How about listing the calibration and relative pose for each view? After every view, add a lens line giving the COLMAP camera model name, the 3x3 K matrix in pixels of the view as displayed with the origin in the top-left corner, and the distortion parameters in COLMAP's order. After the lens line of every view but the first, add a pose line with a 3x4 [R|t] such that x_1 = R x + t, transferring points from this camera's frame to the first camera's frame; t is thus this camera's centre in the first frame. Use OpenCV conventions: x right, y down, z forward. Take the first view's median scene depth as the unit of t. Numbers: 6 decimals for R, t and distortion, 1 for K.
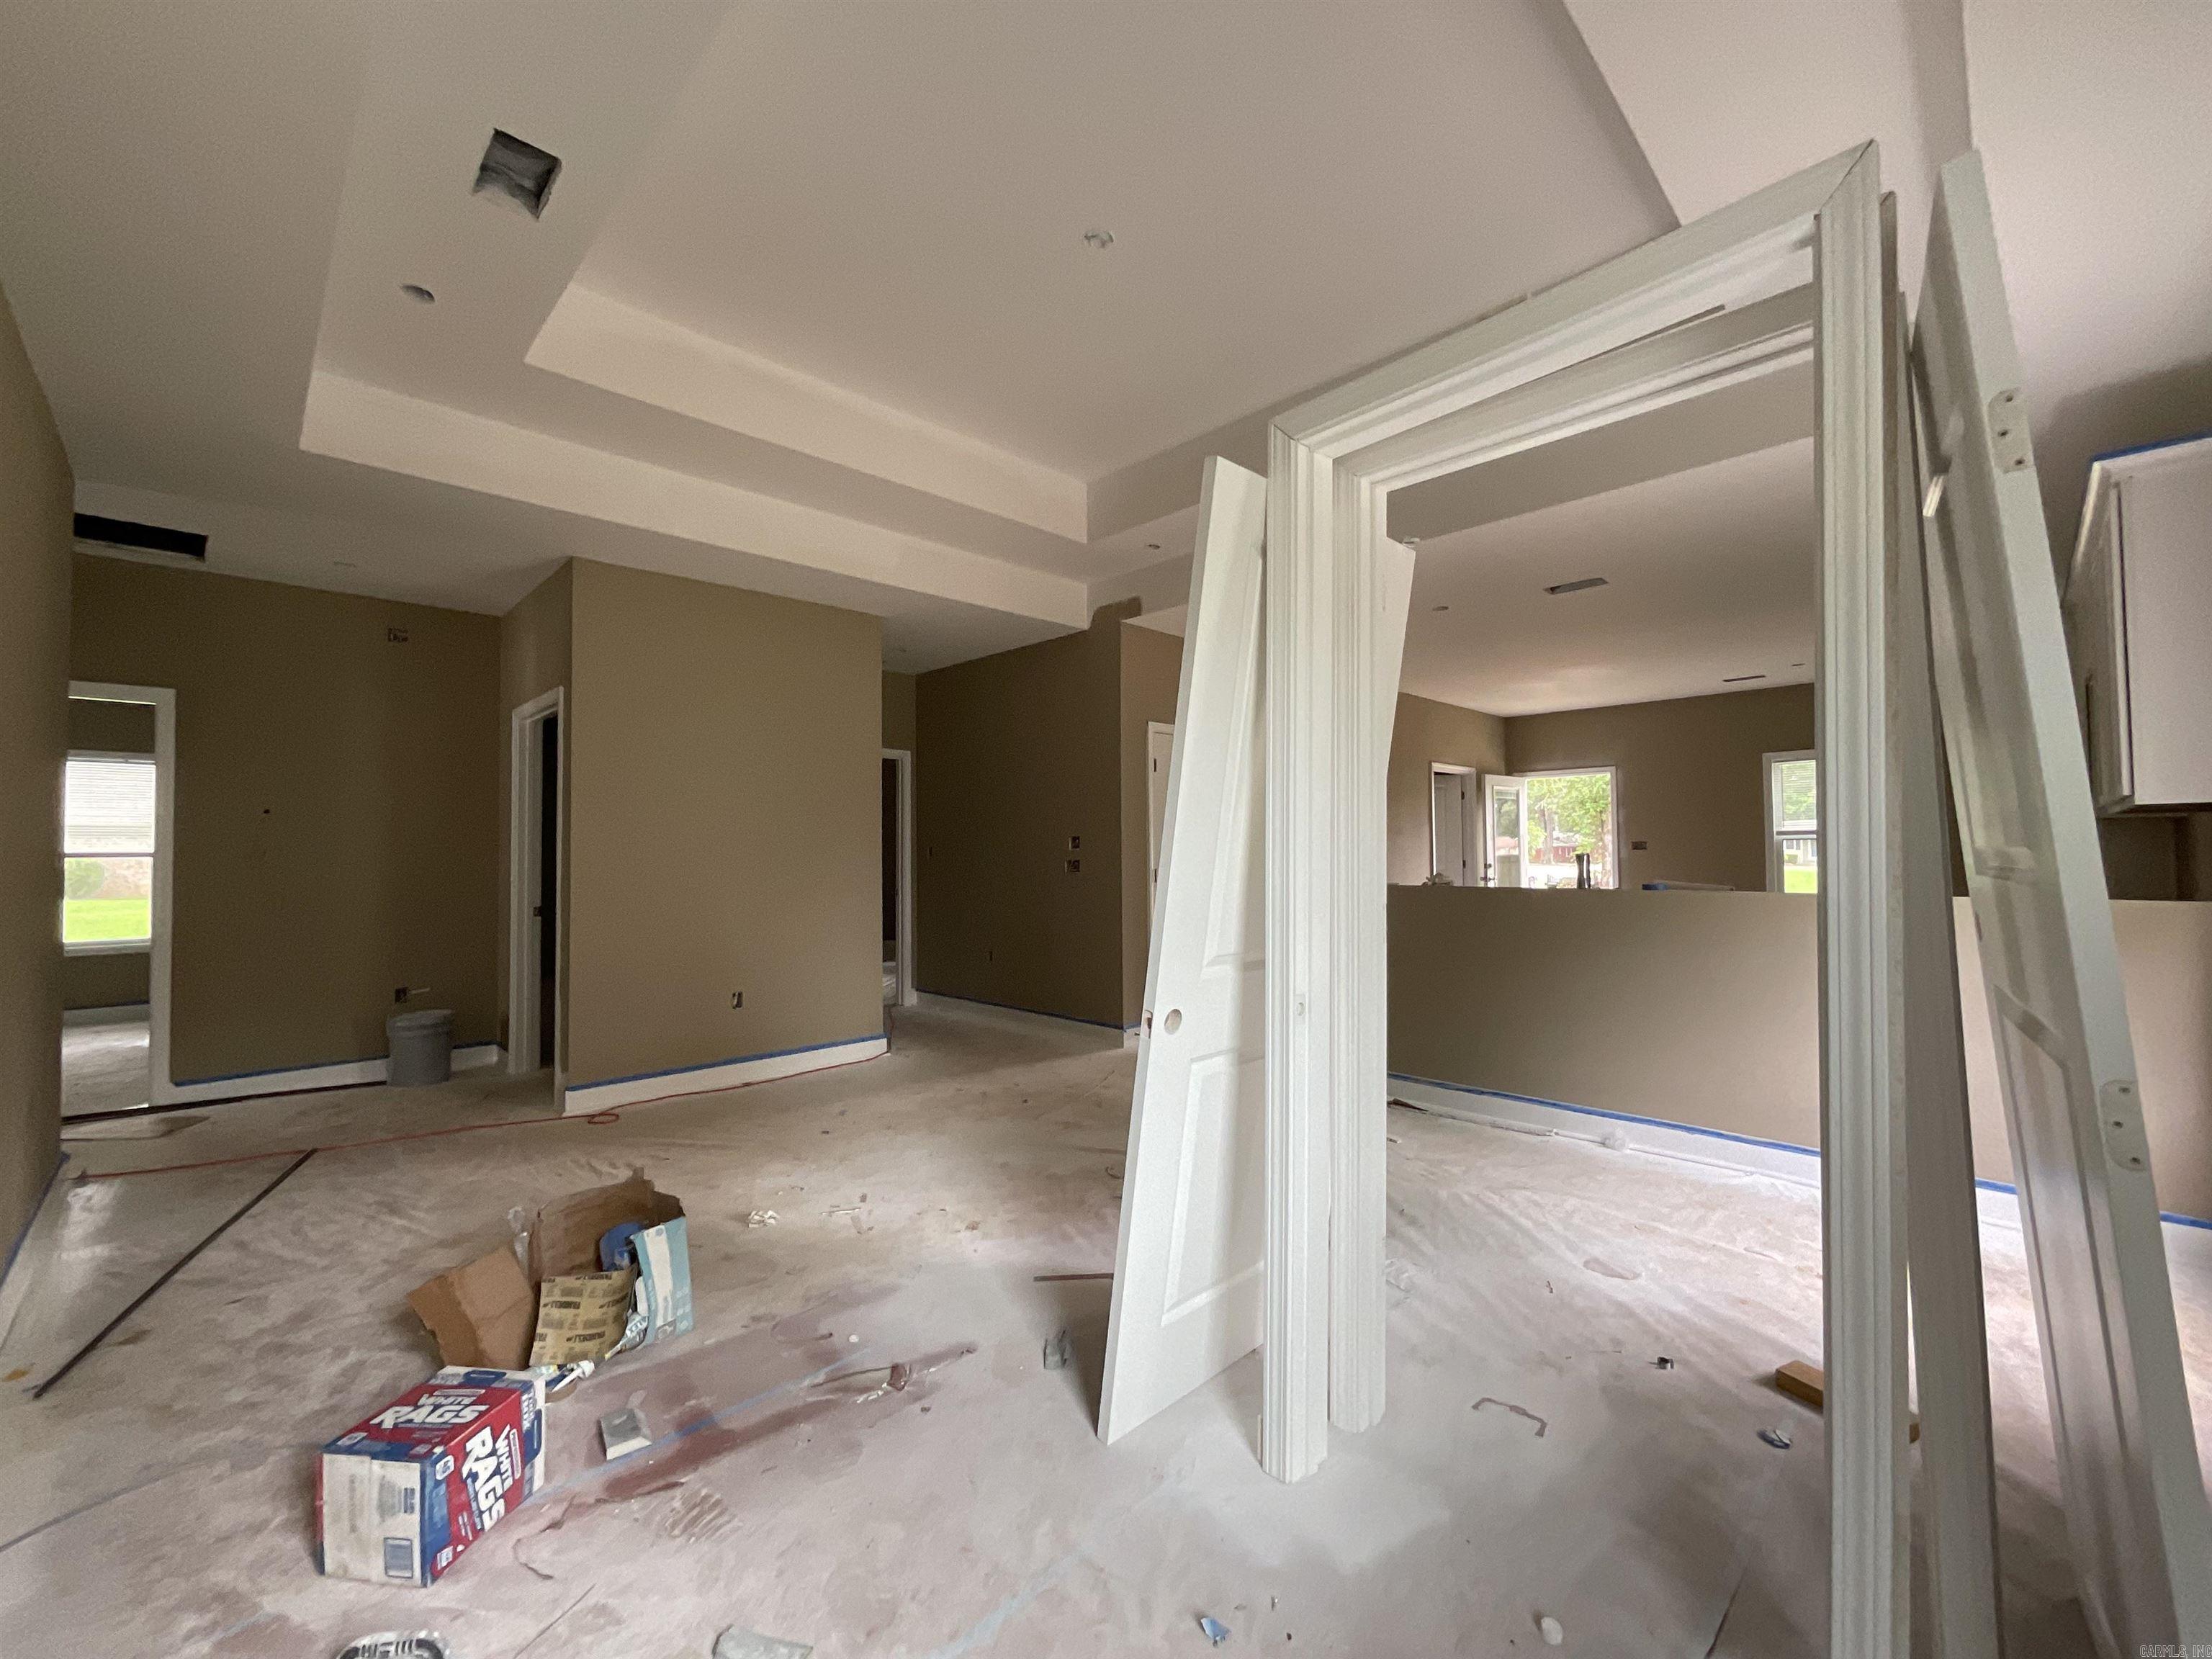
lens RADIAL K [[900.7, 0, 1107.9], [0, 900.7, 832.5], [0, 0, 1]] dist [-0.000994, 0.000043]
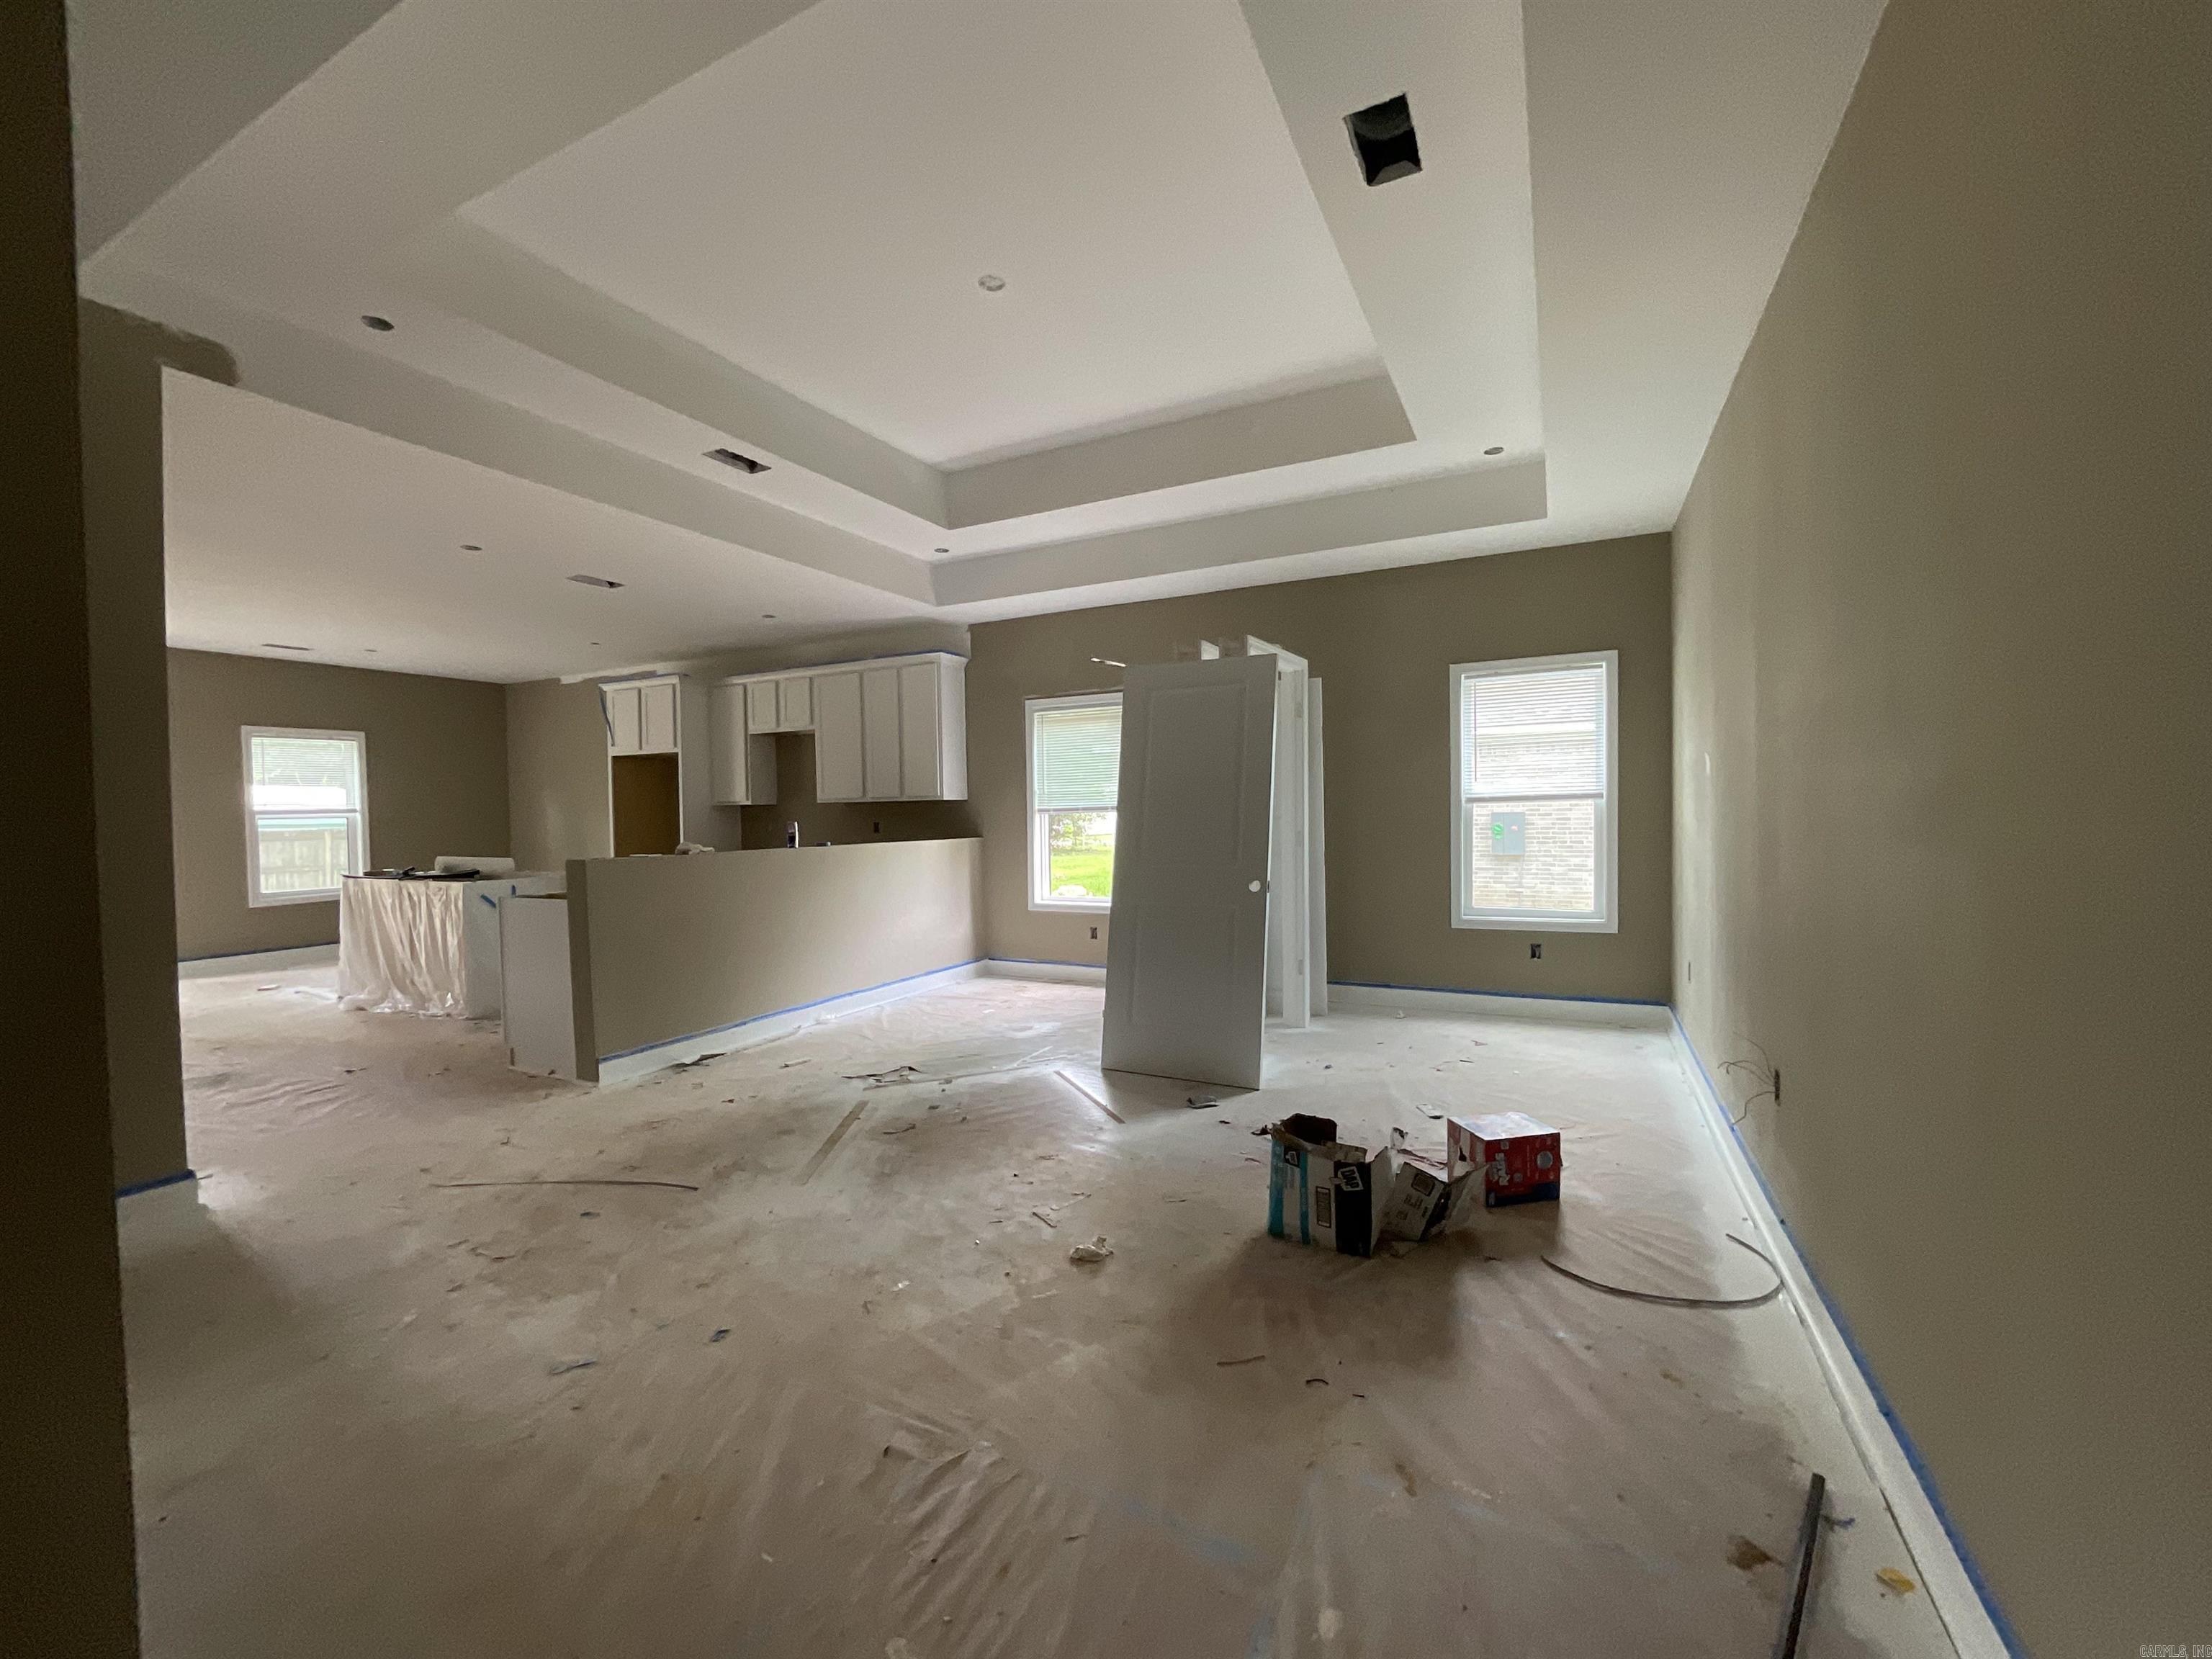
lens RADIAL K [[882.0, 0, 1114.2], [0, 882.0, 832.9], [0, 0, 1]] dist [-0.001891, -0.000177]
pose [[-0.303649, -0.019107, 0.952592, -1.171684], [0.007493, 0.999720, 0.022441, 0.023984], [-0.952755, 0.013952, -0.303421, 1.234220]]
